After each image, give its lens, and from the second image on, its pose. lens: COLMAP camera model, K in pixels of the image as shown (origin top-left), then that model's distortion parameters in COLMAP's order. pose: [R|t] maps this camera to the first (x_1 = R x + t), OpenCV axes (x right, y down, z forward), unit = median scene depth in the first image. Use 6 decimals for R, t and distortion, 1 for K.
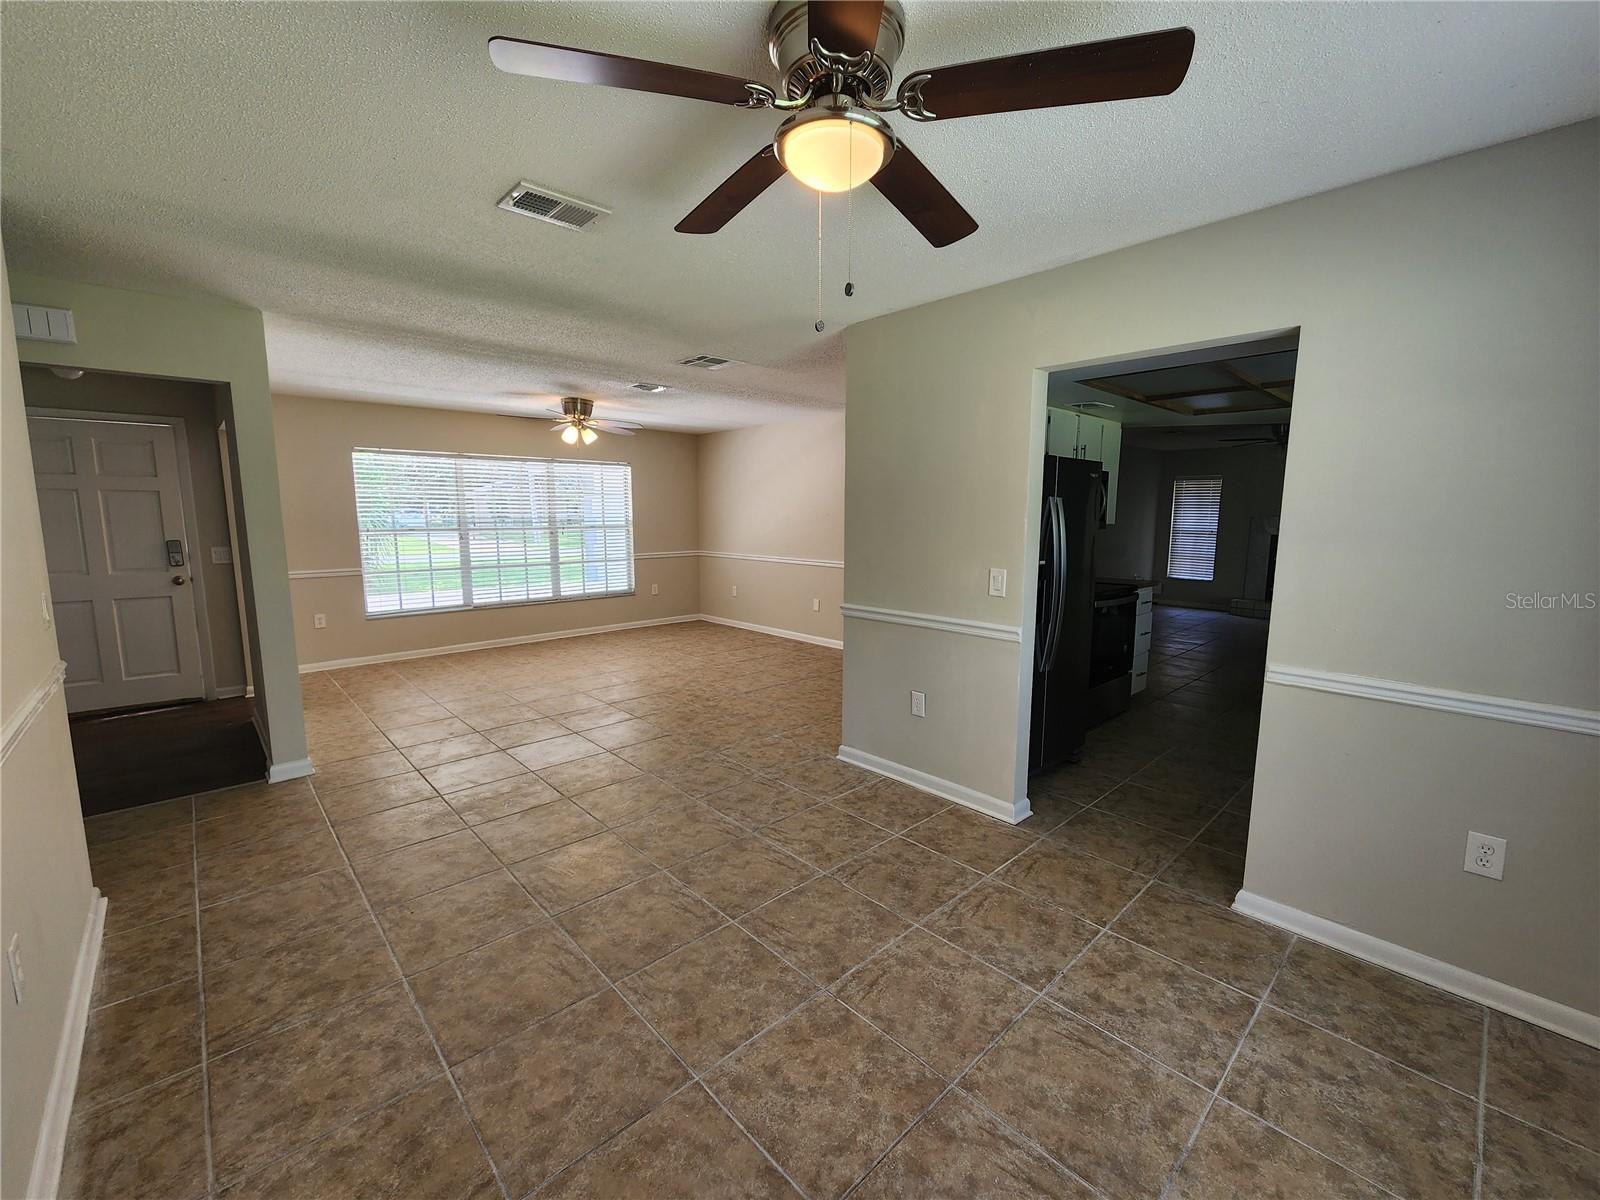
lens RADIAL K [[659.2, 0, 803.7], [0, 659.2, 601.1], [0, 0, 1]] dist [0.001976, -0.000847]
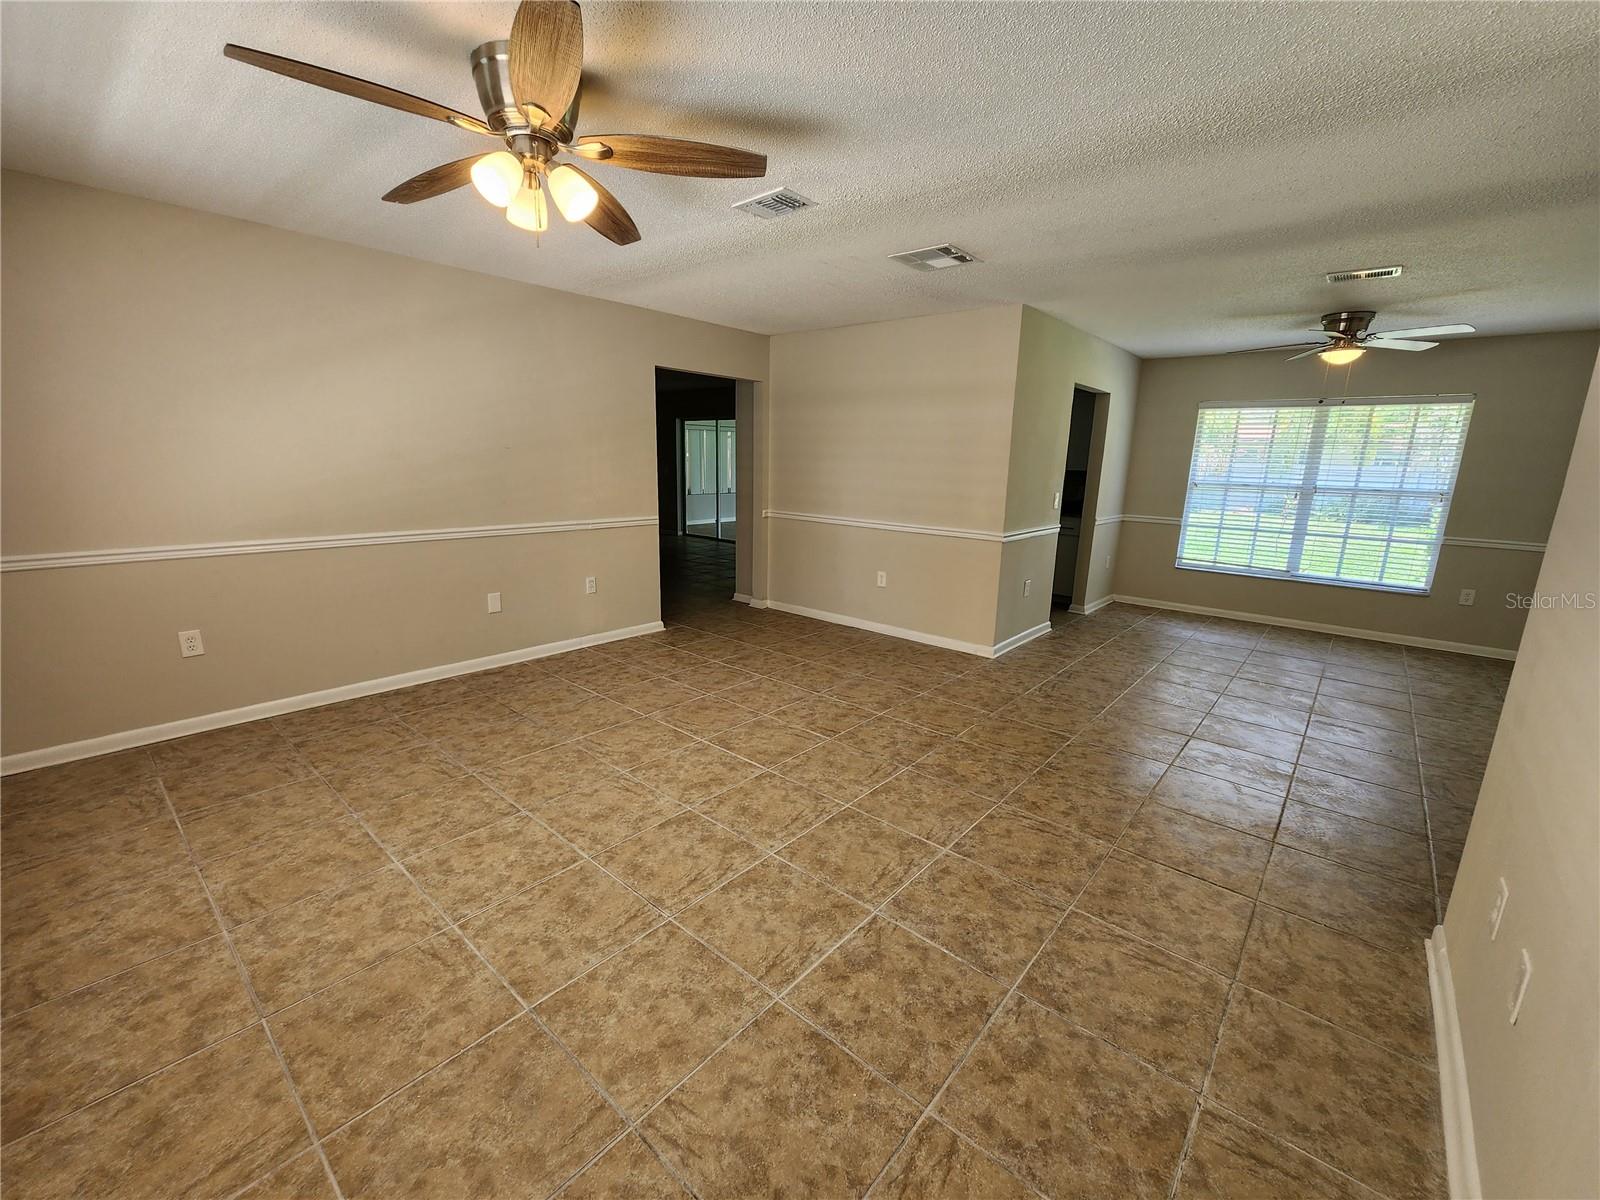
lens RADIAL K [[659.2, 0, 803.7], [0, 659.2, 601.1], [0, 0, 1]] dist [0.001976, -0.000847]
pose [[-0.107496, -0.219377, 0.969700, -0.696122], [0.106563, 0.967191, 0.230622, -0.122329], [-0.988478, 0.128125, -0.080591, 0.916366]]
